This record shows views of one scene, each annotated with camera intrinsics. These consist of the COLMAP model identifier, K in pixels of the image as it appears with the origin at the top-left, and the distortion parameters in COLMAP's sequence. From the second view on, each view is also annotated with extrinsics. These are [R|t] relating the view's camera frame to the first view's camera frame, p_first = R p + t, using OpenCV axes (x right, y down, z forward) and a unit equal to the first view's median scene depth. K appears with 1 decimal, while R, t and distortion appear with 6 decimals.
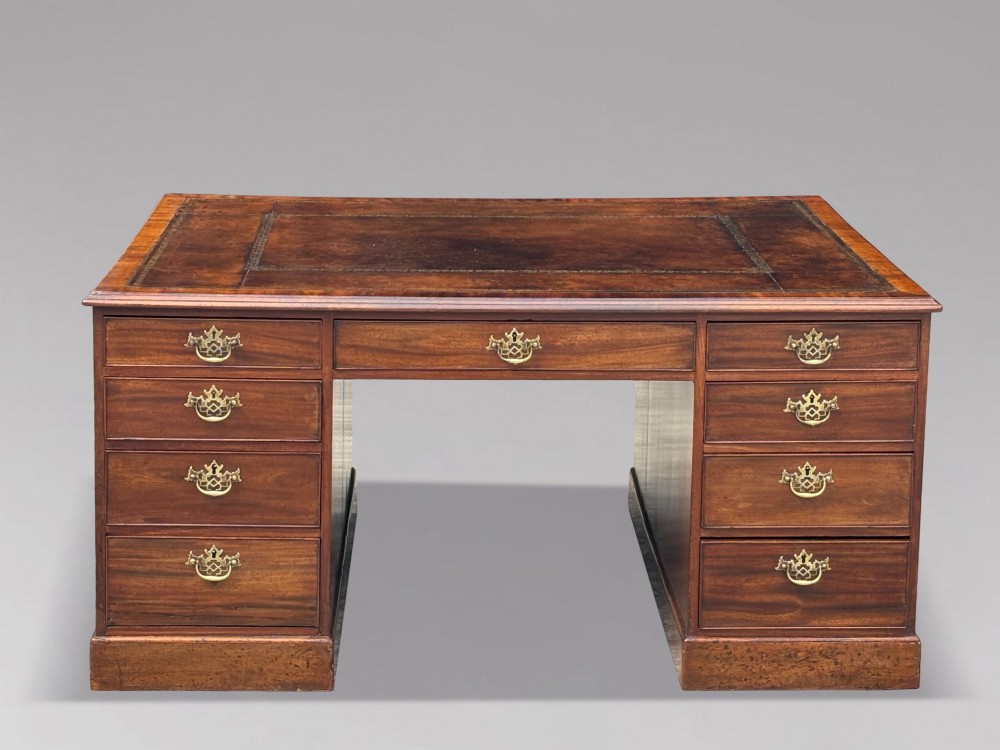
lens RADIAL K [[2314.5, 0, 523.0], [0, 2314.5, 343.8], [0, 0, 1]] dist [0.323126, -2.133434]
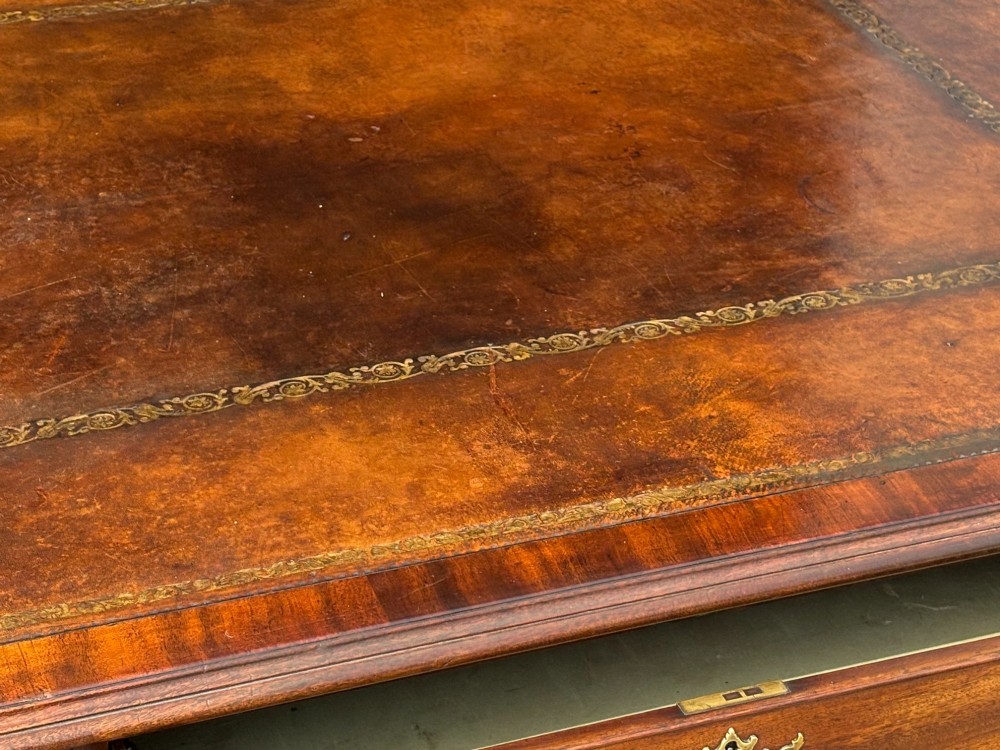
lens RADIAL K [[2314.5, 0, 523.0], [0, 2314.5, 343.8], [0, 0, 1]] dist [0.323126, -2.133434]
pose [[0.947179, -0.146499, 0.285290, -0.107746], [0.049115, 0.945337, 0.322375, -0.149853], [-0.316922, -0.291335, 0.902599, 0.716988]]
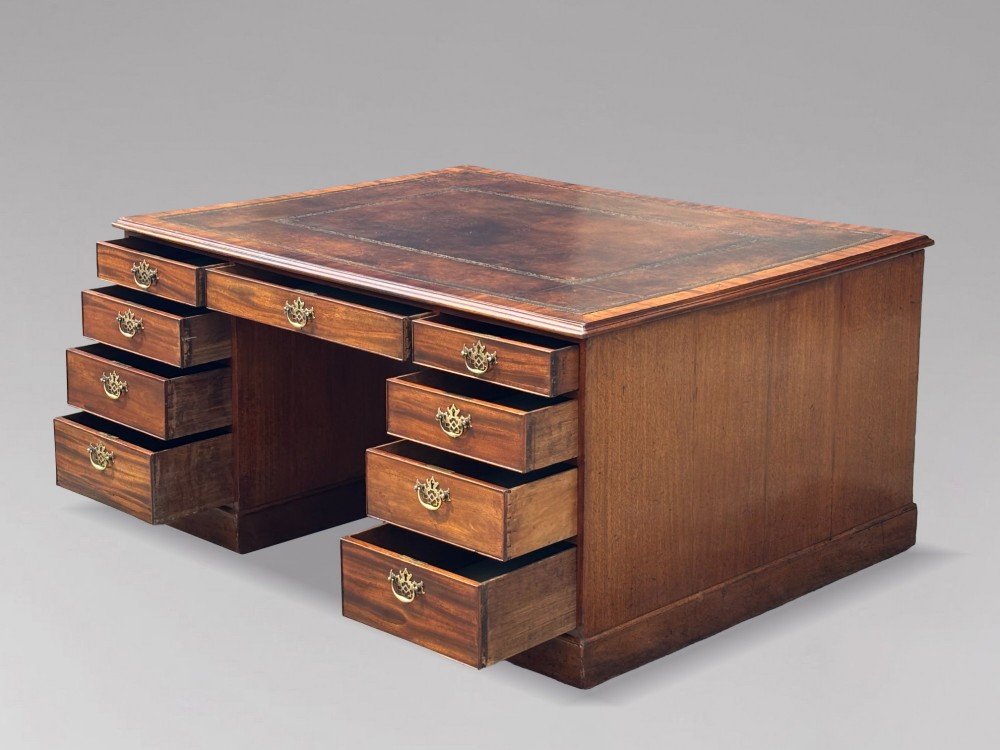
lens RADIAL K [[1898.8, 0, 497.1], [0, 1898.8, 325.9], [0, 0, 1]] dist [0.360319, -1.532141]
pose [[0.679865, 0.164273, -0.714701, 0.756147], [-0.148165, 0.985258, 0.085517, -0.086114], [0.718214, 0.047754, 0.694182, 0.371428]]
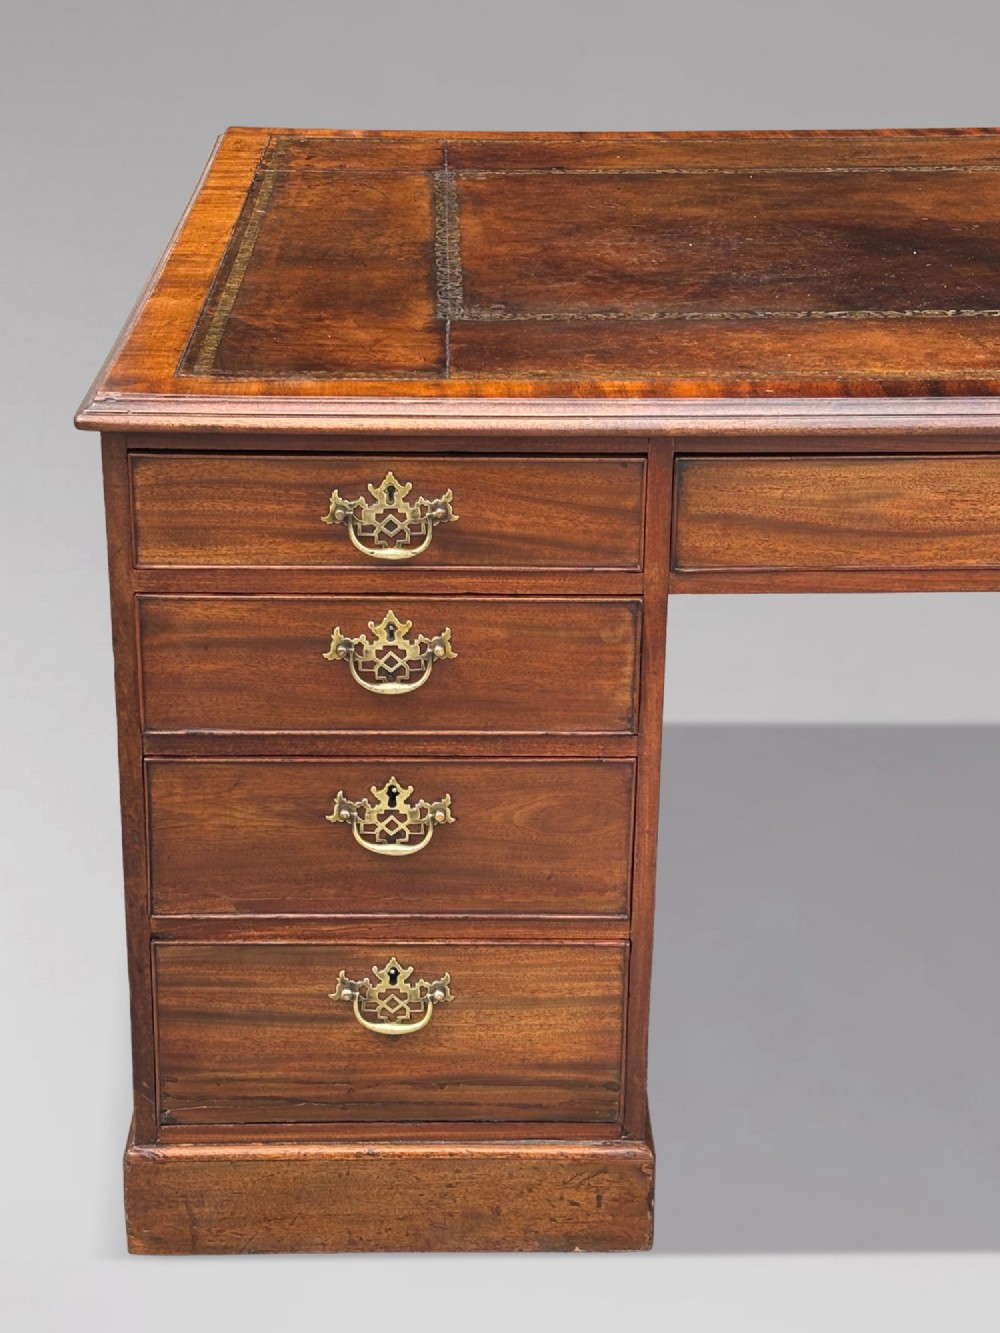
lens RADIAL K [[2408.7, 0, 506.9], [0, 2408.7, 712.9], [0, 0, 1]] dist [0.287062, -1.475425]
pose [[0.999837, -0.004265, -0.017538, -0.102683], [0.007384, 0.983301, 0.181835, -0.043289], [0.016470, -0.181934, 0.983173, 0.555876]]
